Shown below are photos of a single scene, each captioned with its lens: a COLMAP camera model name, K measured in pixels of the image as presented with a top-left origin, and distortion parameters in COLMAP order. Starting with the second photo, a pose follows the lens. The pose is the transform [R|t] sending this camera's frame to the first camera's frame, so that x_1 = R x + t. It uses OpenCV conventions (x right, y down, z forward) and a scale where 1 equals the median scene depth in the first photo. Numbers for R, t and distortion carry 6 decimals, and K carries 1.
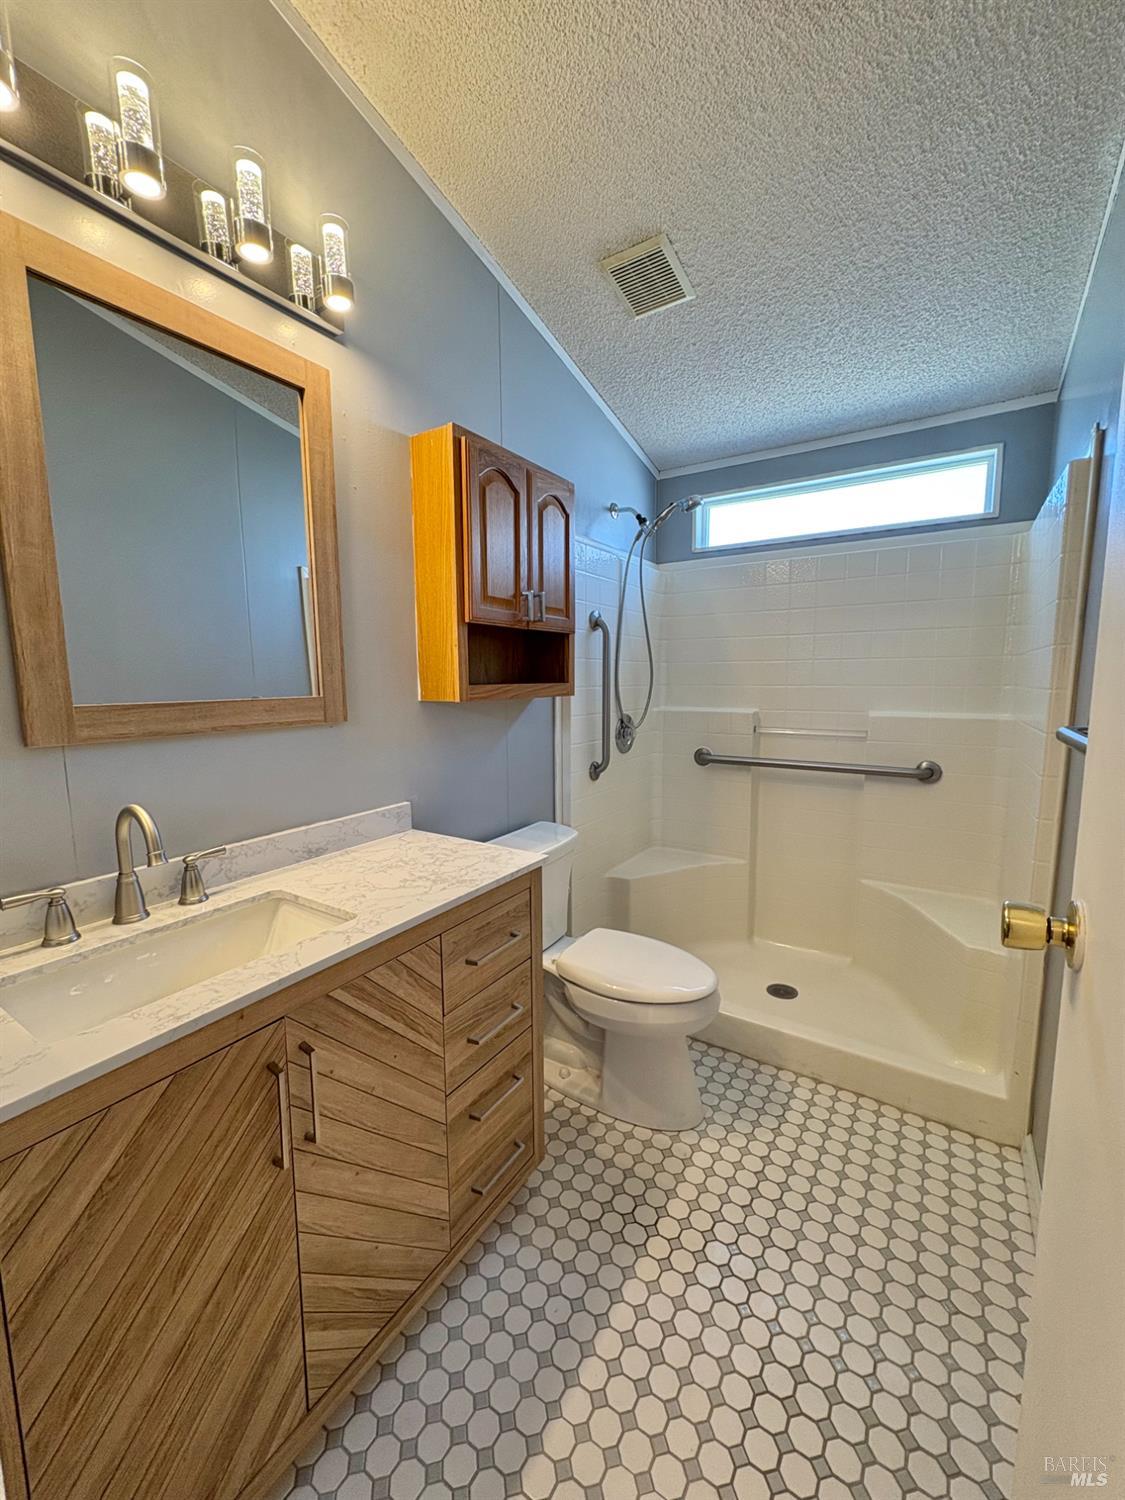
lens RADIAL K [[590.5, 0, 562.2], [0, 590.5, 749.8], [0, 0, 1]] dist [-0.000483, -0.000622]
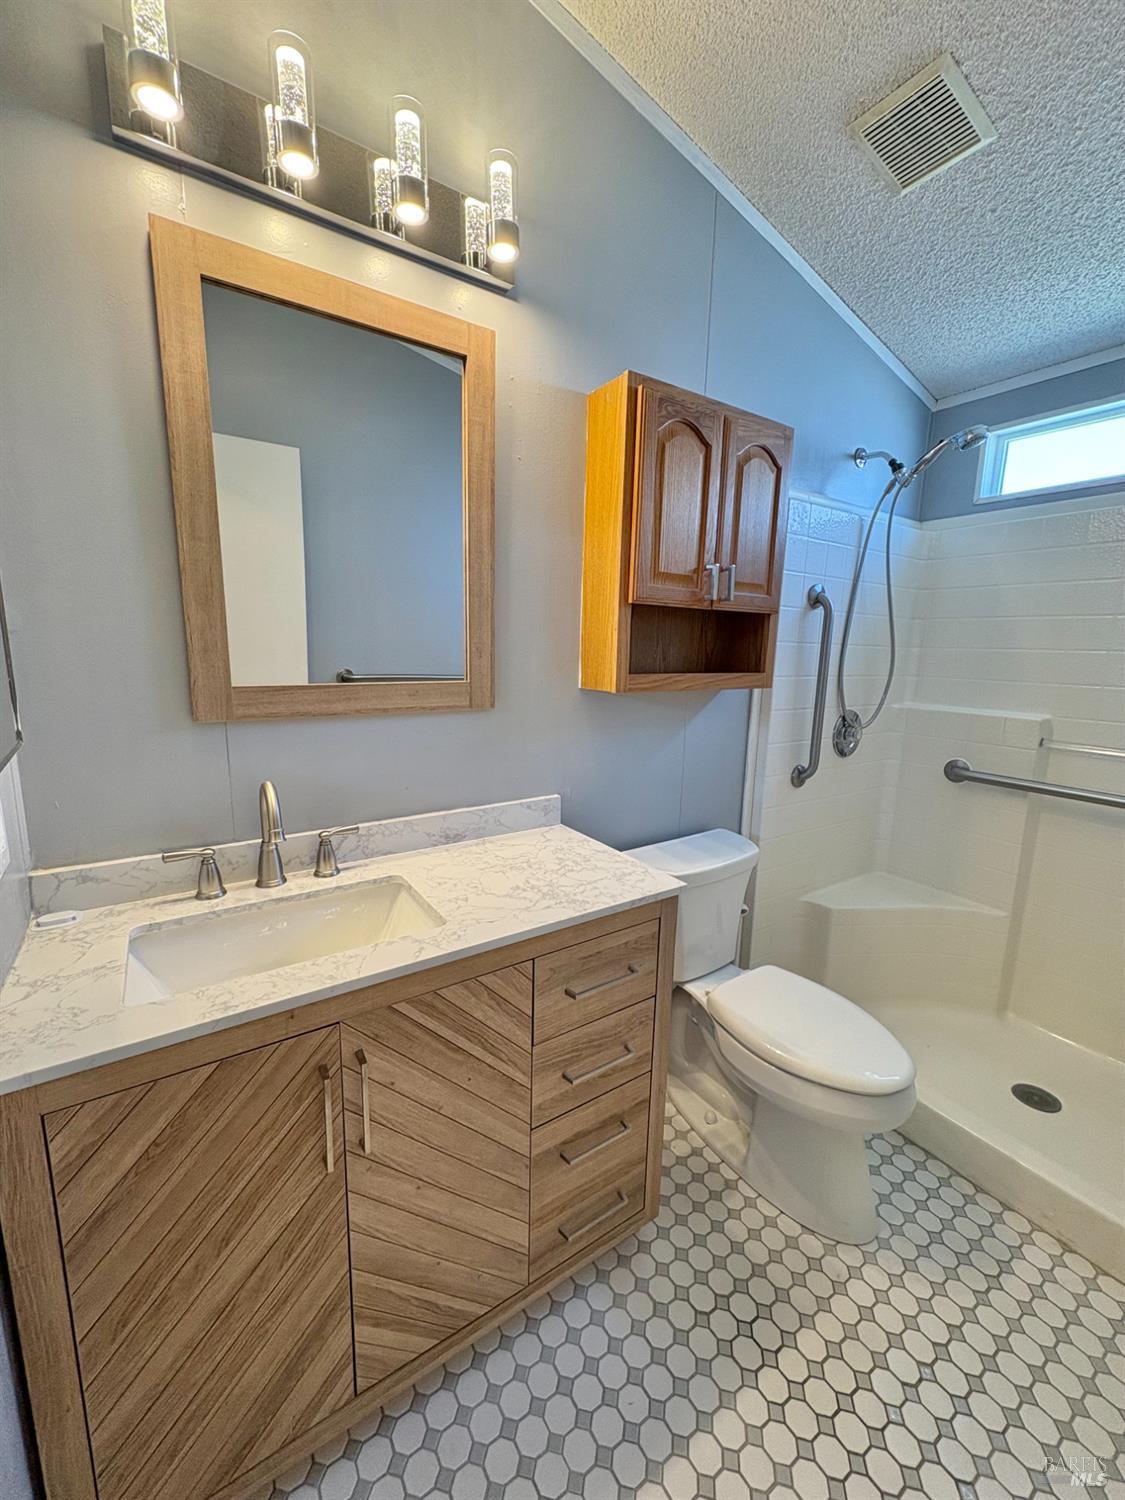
lens RADIAL K [[590.5, 0, 563.6], [0, 590.5, 750.0], [0, 0, 1]] dist [-0.000483, -0.000622]
pose [[0.916545, 0.095985, -0.388242, 0.124540], [-0.076662, 0.994936, 0.064996, -0.052948], [0.392515, -0.029808, 0.919262, 0.161651]]
